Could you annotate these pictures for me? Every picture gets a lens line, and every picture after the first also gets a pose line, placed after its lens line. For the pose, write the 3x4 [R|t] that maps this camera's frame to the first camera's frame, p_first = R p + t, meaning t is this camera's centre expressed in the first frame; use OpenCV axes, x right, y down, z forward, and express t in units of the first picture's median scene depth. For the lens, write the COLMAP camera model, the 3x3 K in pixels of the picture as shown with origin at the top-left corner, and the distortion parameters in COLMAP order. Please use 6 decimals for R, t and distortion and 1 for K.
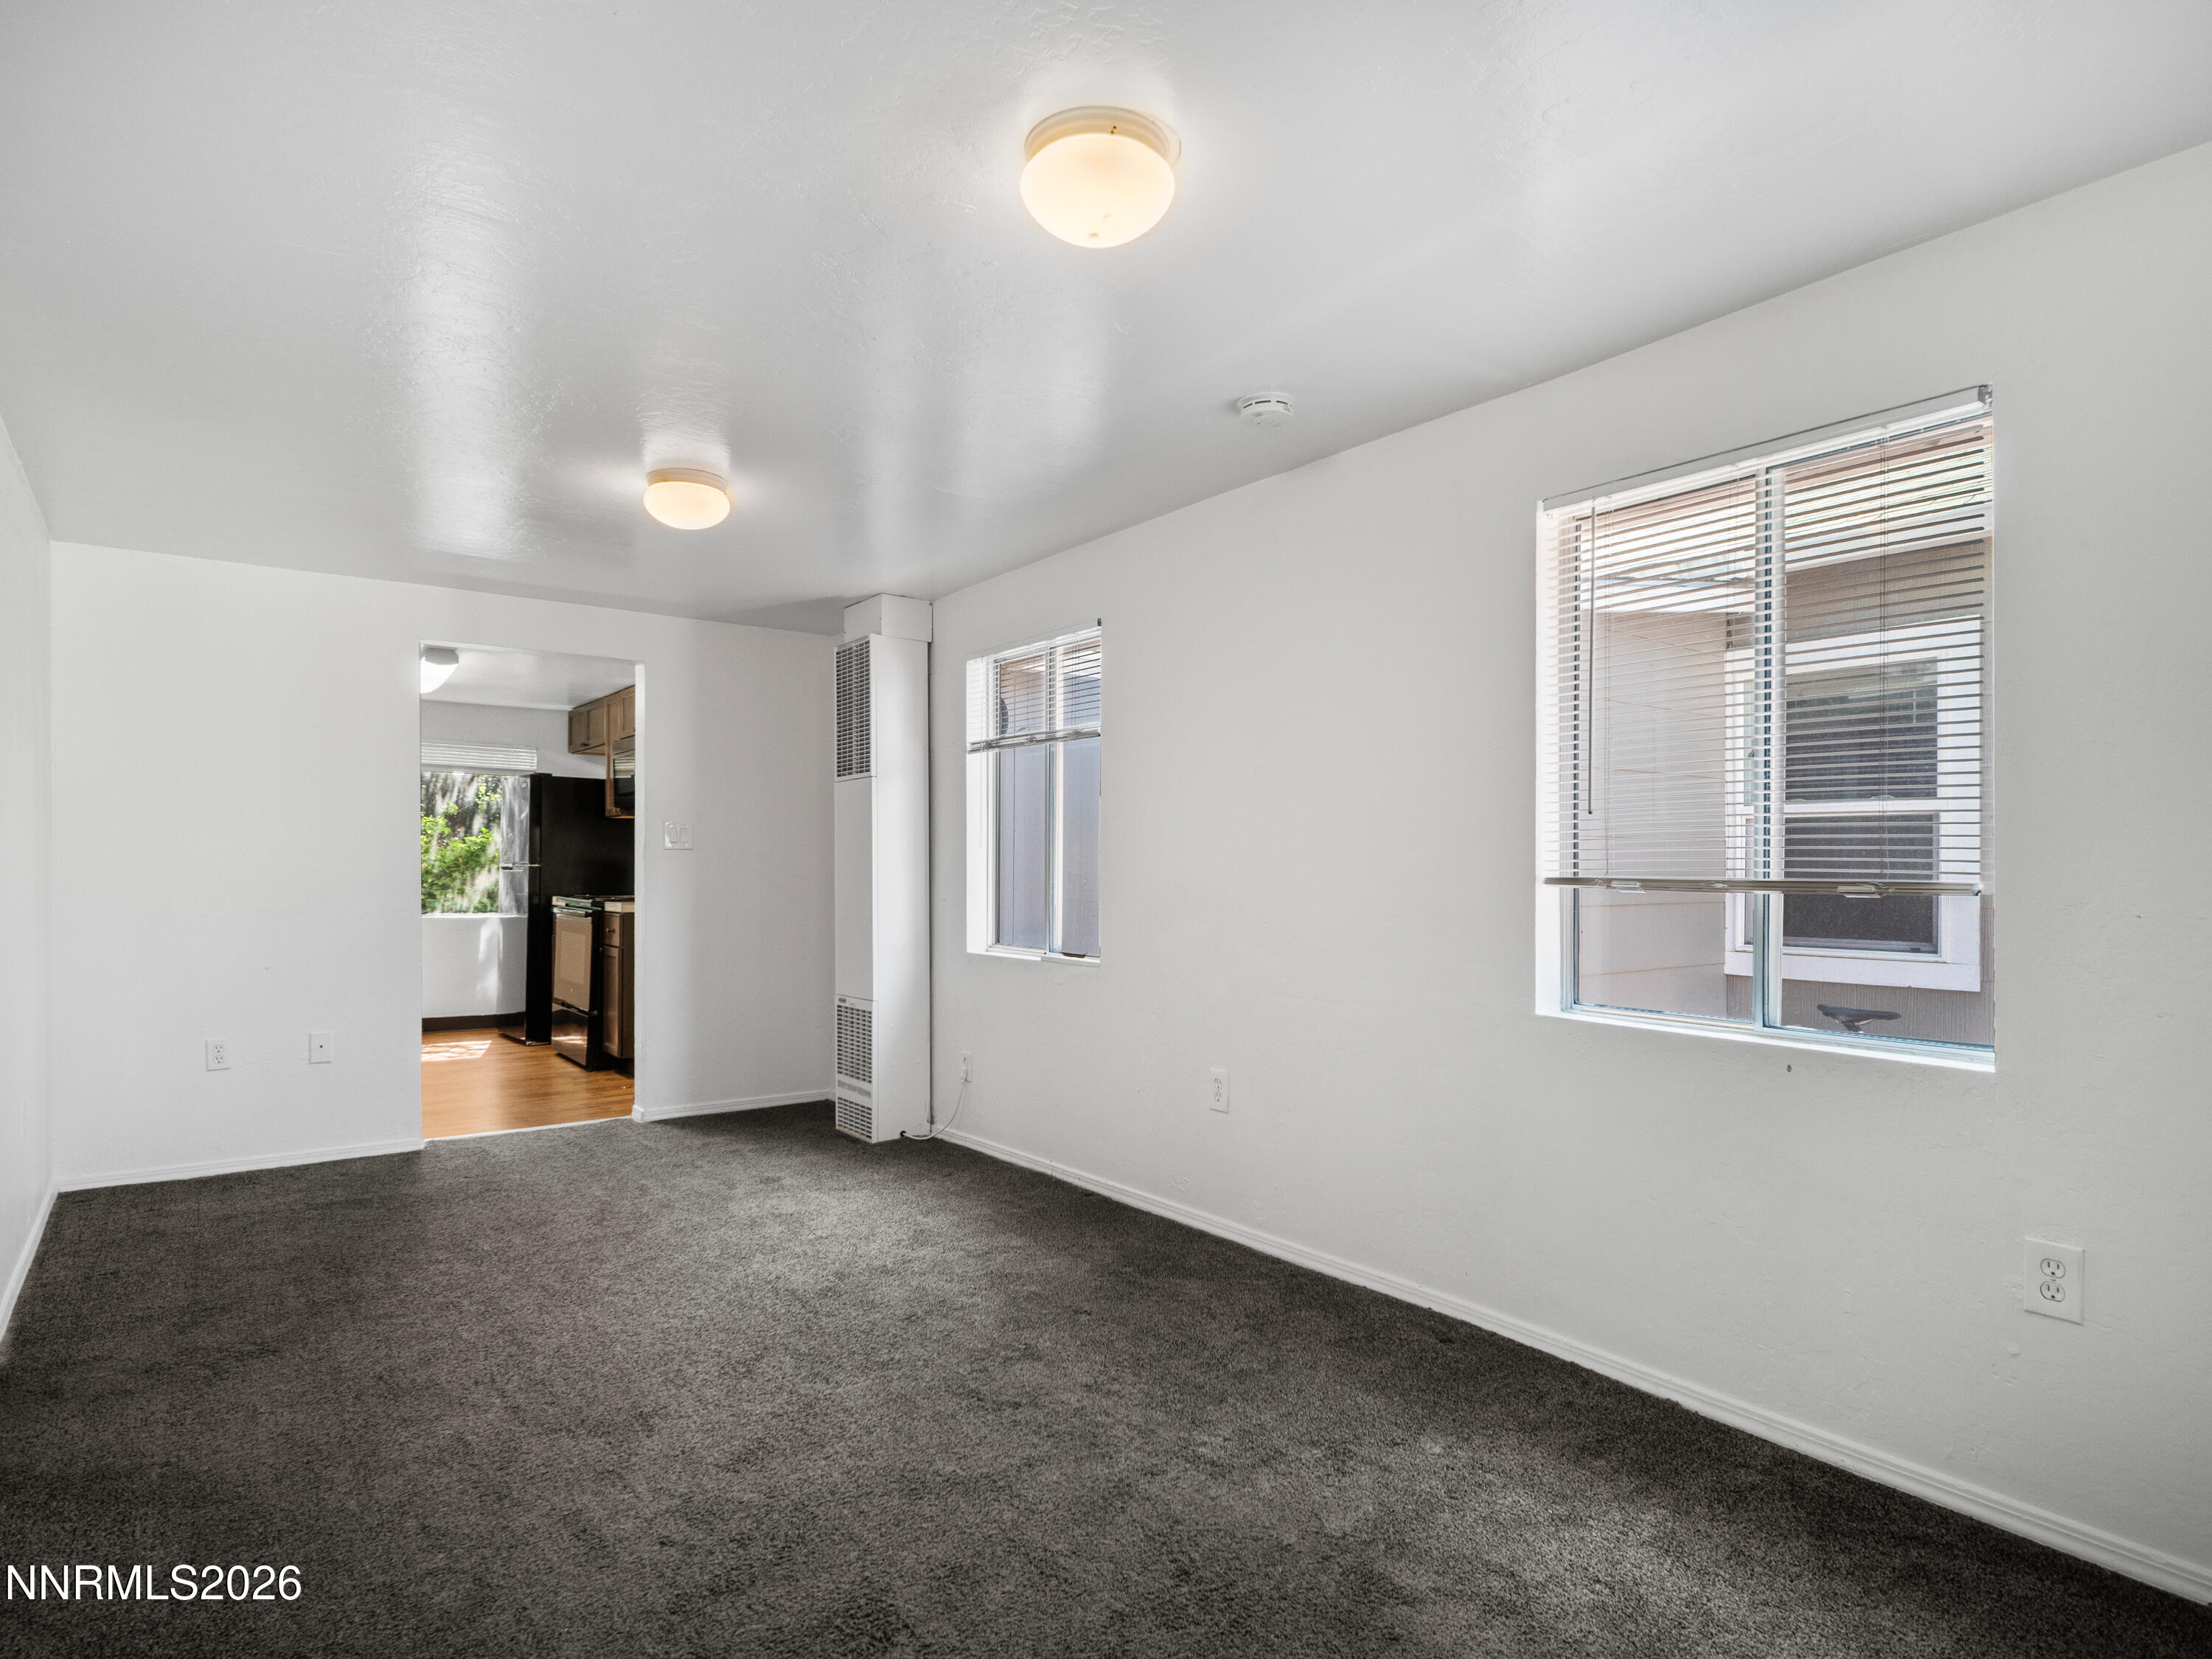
lens RADIAL K [[1197.5, 0, 1107.7], [0, 1197.5, 874.3], [0, 0, 1]] dist [0.006100, -0.004891]
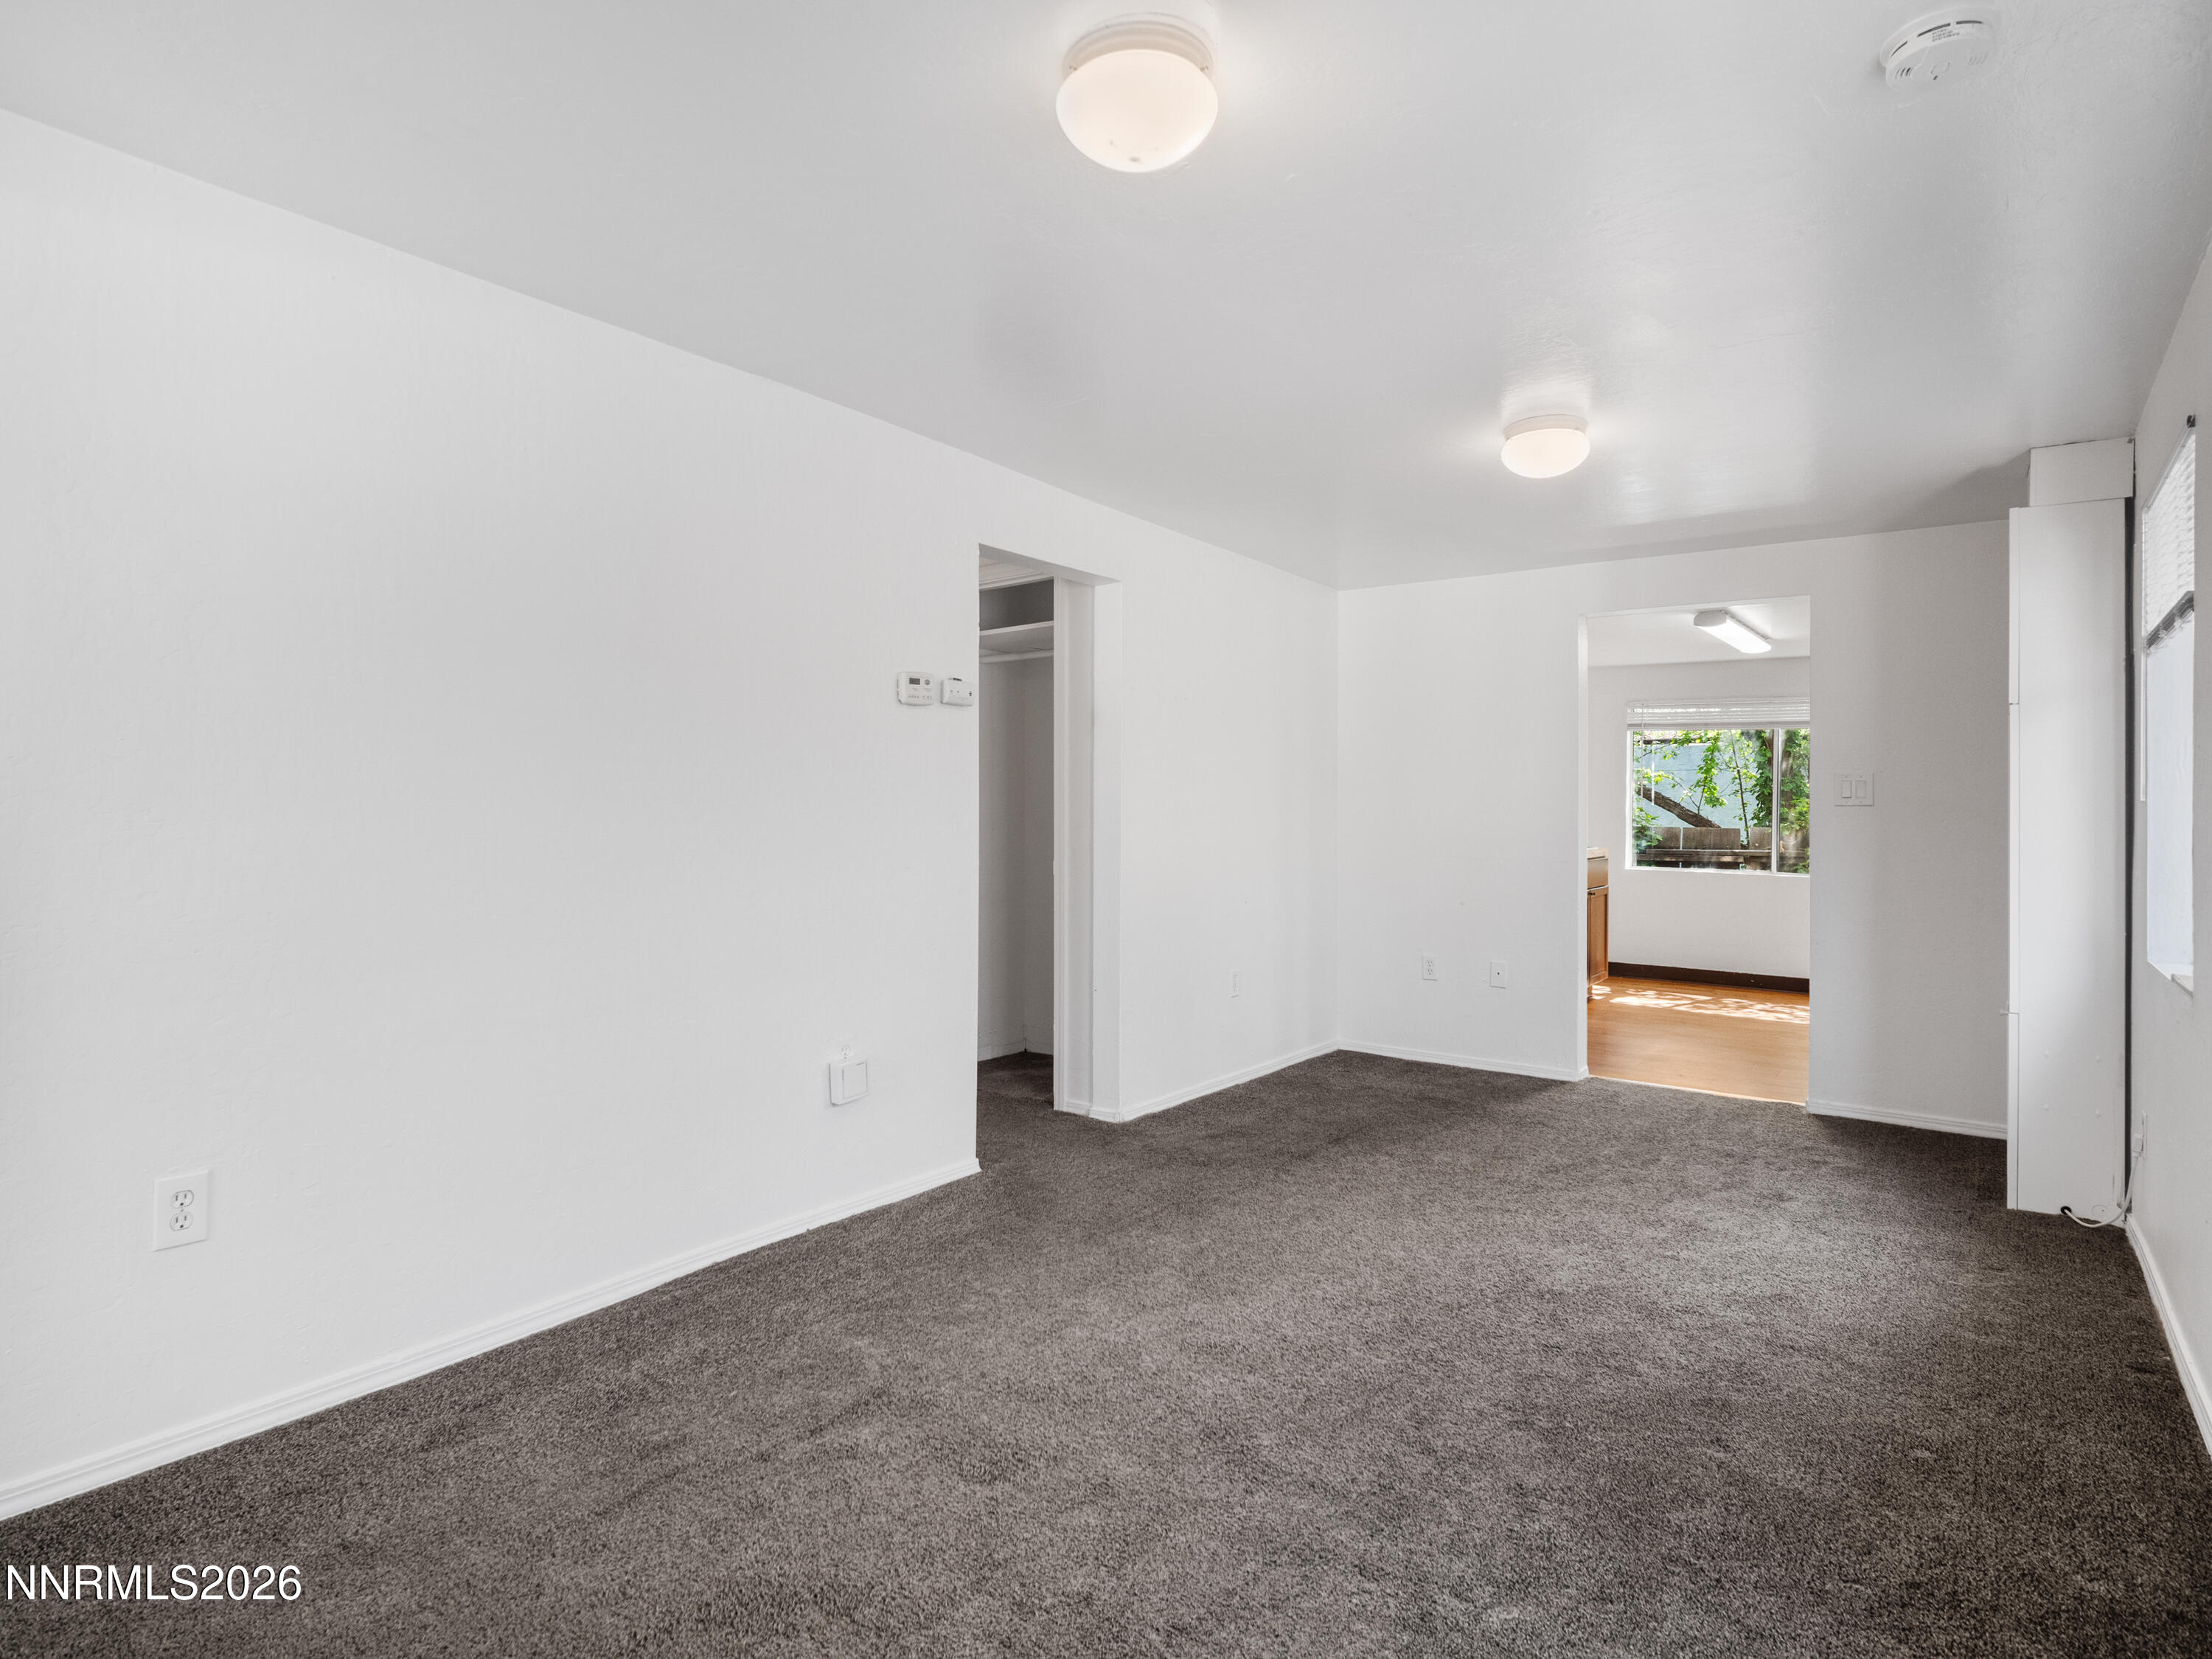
lens RADIAL K [[1197.5, 0, 1099.4], [0, 1197.5, 810.6], [0, 0, 1]] dist [0.006100, -0.004891]
pose [[0.299347, -0.001621, -0.954143, 0.477984], [-0.016700, 0.999836, -0.006938, -0.002141], [0.953998, 0.018011, 0.299271, 0.367023]]
